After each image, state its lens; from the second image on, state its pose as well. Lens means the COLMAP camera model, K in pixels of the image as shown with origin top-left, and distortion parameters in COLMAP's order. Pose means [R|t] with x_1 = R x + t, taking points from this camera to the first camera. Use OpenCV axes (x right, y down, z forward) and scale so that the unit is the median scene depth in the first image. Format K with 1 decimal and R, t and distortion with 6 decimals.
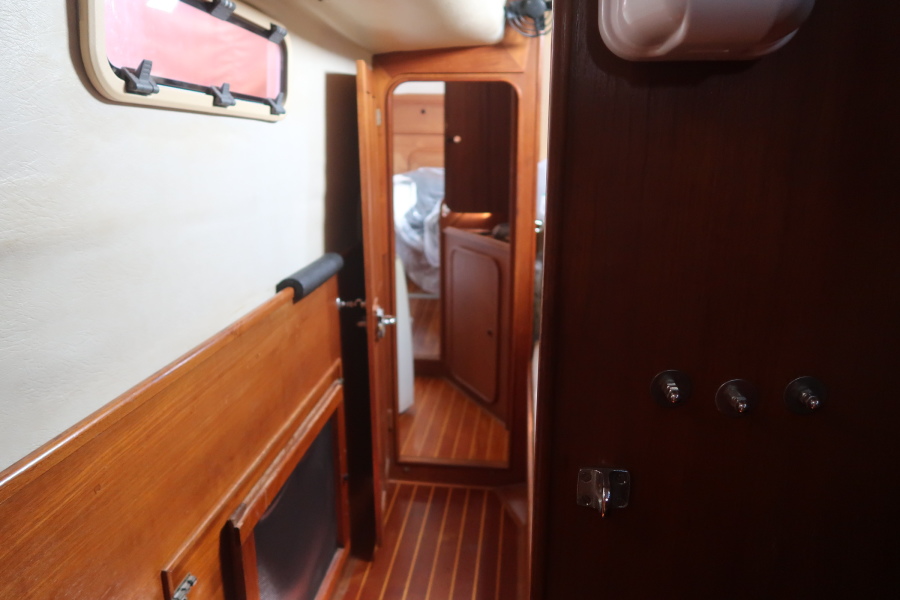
lens RADIAL K [[622.6, 0, 450.6], [0, 622.6, 301.2], [0, 0, 1]] dist [-0.029313, 0.013692]
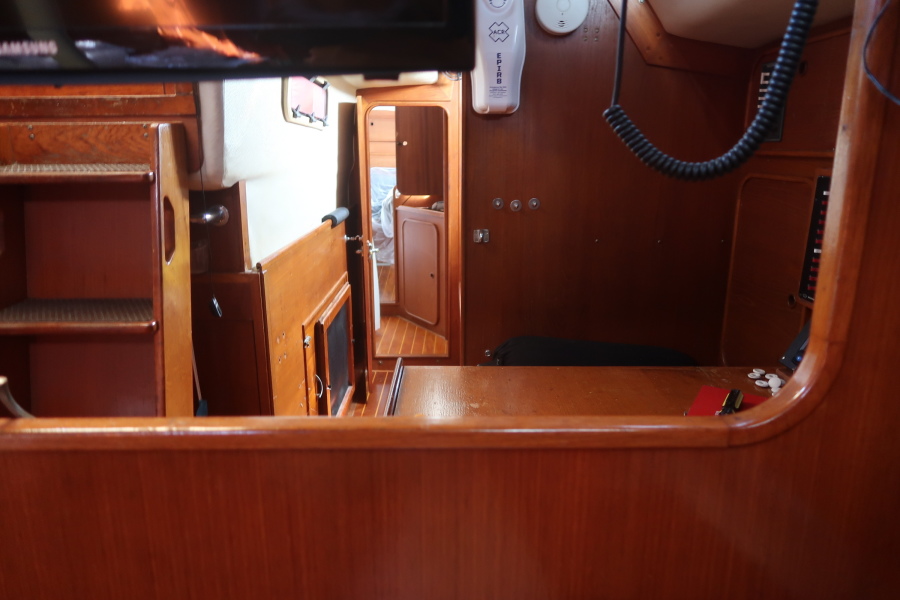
lens RADIAL K [[622.6, 0, 451.4], [0, 622.6, 297.8], [0, 0, 1]] dist [-0.029313, 0.013692]
pose [[0.993095, -0.028717, 0.113744, -0.079231], [0.031245, 0.999301, -0.020508, 0.178305], [-0.113075, 0.023920, 0.993298, -0.598575]]
